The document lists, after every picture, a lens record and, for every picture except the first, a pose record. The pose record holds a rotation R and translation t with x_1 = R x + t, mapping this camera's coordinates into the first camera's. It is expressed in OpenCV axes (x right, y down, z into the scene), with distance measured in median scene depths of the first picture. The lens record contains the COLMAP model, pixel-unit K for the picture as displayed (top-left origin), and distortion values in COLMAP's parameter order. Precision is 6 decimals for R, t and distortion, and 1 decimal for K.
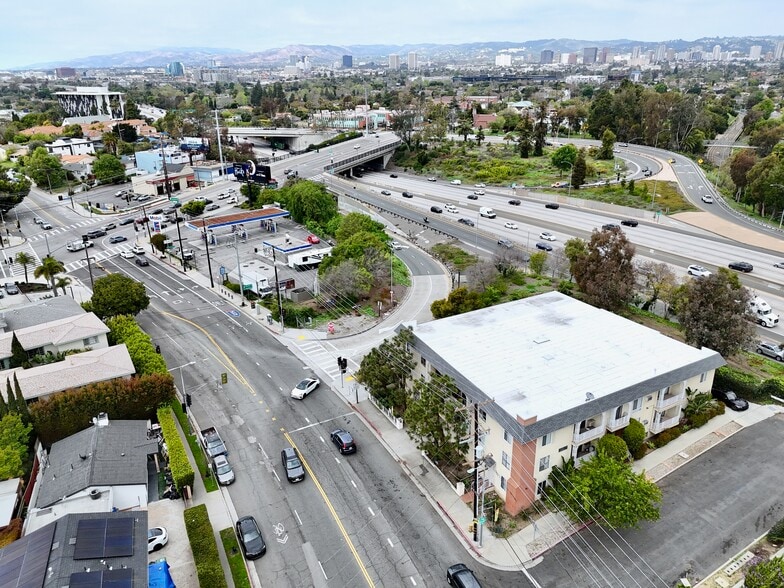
lens RADIAL K [[574.1, 0, 394.2], [0, 574.1, 298.6], [0, 0, 1]] dist [0.066213, -0.052705]
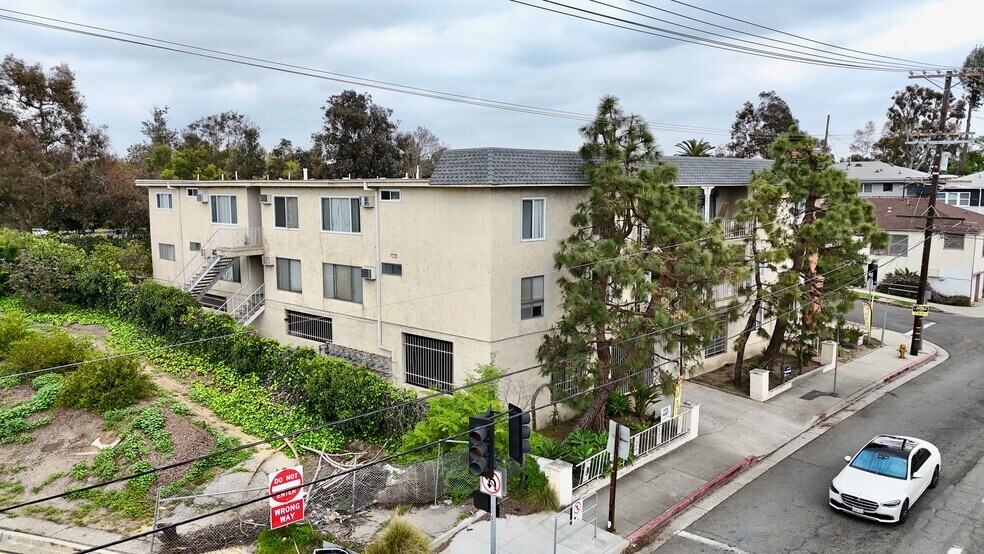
lens RADIAL K [[722.8, 0, 495.4], [0, 722.8, 276.0], [0, 0, 1]] dist [0.053225, -0.029719]
pose [[-0.309554, -0.110144, 0.944481, -0.194846], [0.355154, 0.907993, 0.222291, 0.016843], [-0.882067, 0.404248, -0.241954, 0.716329]]
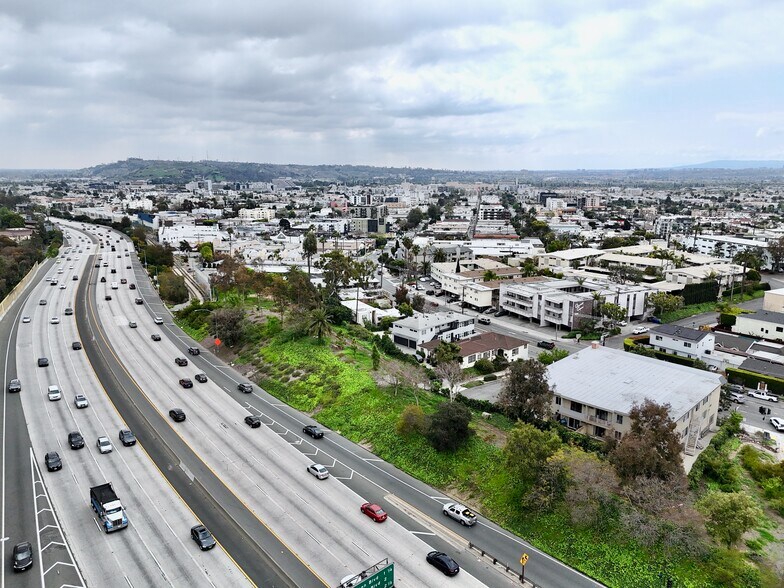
lens RADIAL K [[574.1, 0, 391.7], [0, 574.1, 290.5], [0, 0, 1]] dist [0.066213, -0.052705]
pose [[-0.961235, 0.065619, -0.267807, 0.768149], [-0.093449, 0.836258, 0.540314, -0.547317], [0.259411, 0.544396, -0.797709, 1.194012]]
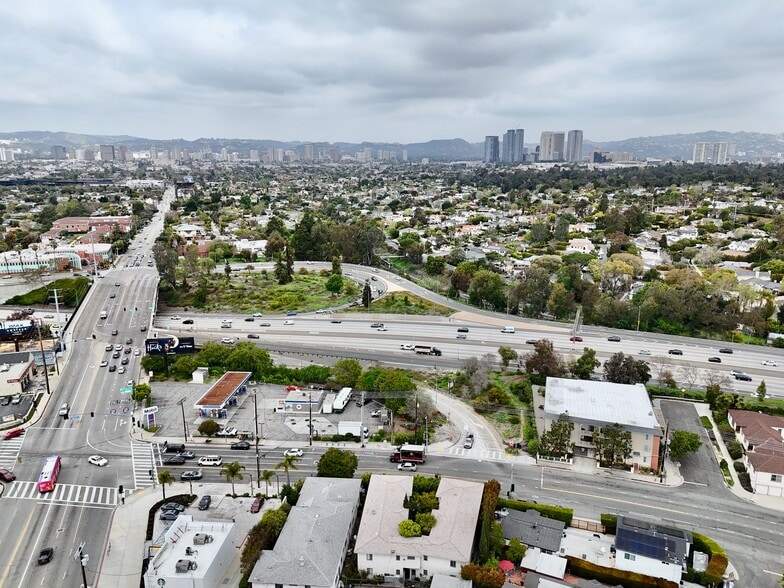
lens RADIAL K [[574.1, 0, 396.4], [0, 574.1, 294.0], [0, 0, 1]] dist [0.066213, -0.052705]
pose [[0.710753, -0.152038, 0.686814, -1.045378], [0.252926, 0.966302, -0.047834, -0.241390], [-0.656398, 0.207712, 0.725257, -0.098512]]
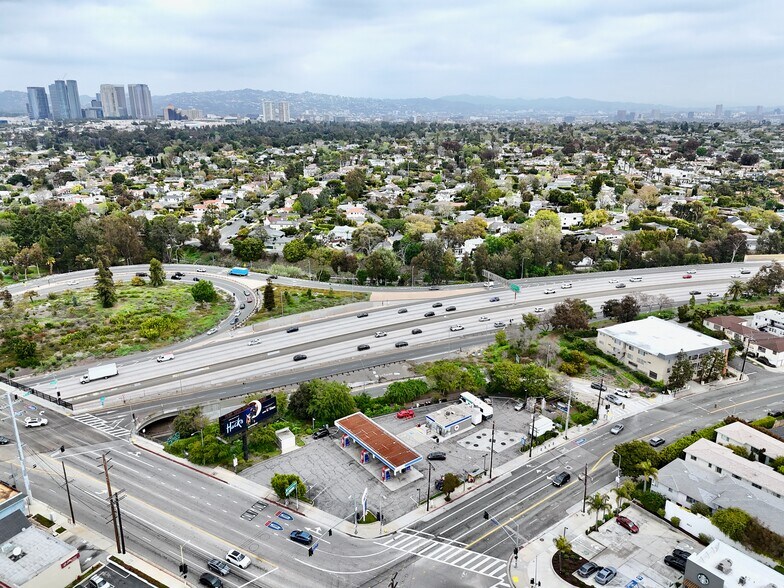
lens RADIAL K [[574.1, 0, 396.0], [0, 574.1, 294.2], [0, 0, 1]] dist [0.066213, -0.052705]
pose [[0.061560, -0.290061, 0.955026, -1.442747], [0.370145, 0.895246, 0.248046, -0.753142], [-0.926932, 0.338229, 0.162477, 1.004770]]
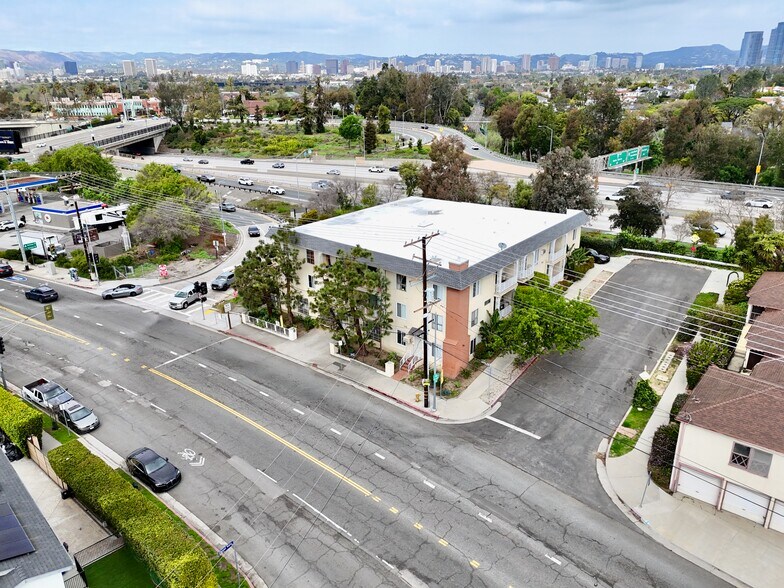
lens RADIAL K [[574.1, 0, 395.9], [0, 574.1, 292.7], [0, 0, 1]] dist [0.066213, -0.052705]
pose [[0.918632, -0.134480, 0.371525, -0.100025], [0.144583, 0.989492, 0.000668, 0.111086], [-0.367711, 0.053103, 0.928423, 0.085809]]
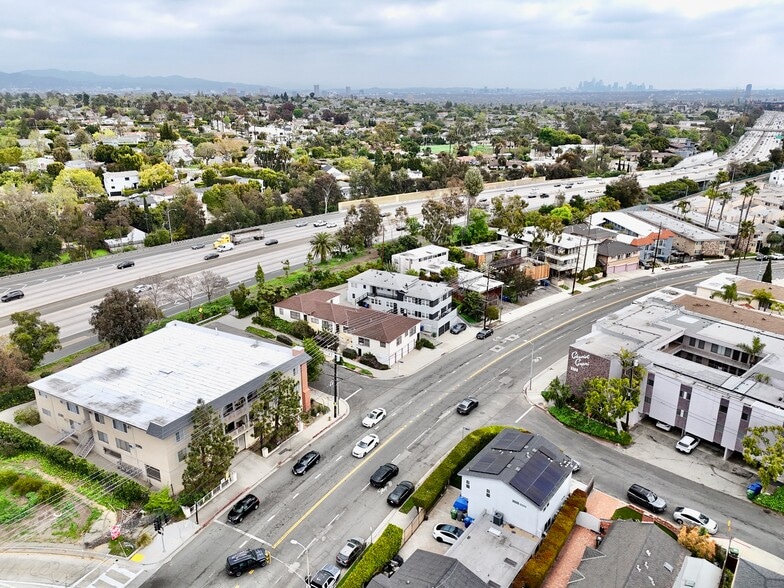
lens RADIAL K [[574.1, 0, 392.4], [0, 574.1, 291.7], [0, 0, 1]] dist [0.066213, -0.052705]
pose [[-0.517129, -0.267811, 0.812930, -0.583909], [0.322910, 0.818554, 0.475077, -0.303957], [-0.792658, 0.508179, -0.336819, 0.593176]]
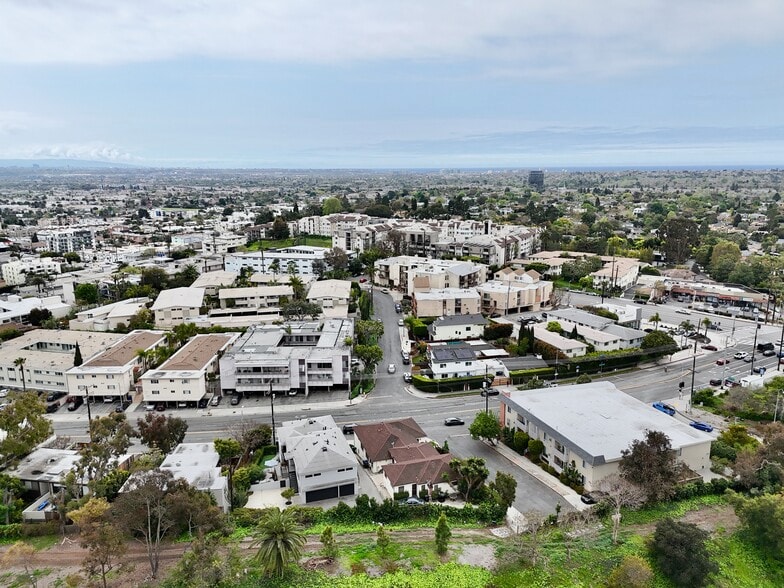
lens RADIAL K [[574.1, 0, 390.4], [0, 574.1, 297.0], [0, 0, 1]] dist [0.066213, -0.052705]
pose [[-0.167410, 0.227564, -0.959265, 1.113346], [-0.356678, 0.893108, 0.274116, -0.272197], [0.919105, 0.388038, -0.068348, 0.279780]]
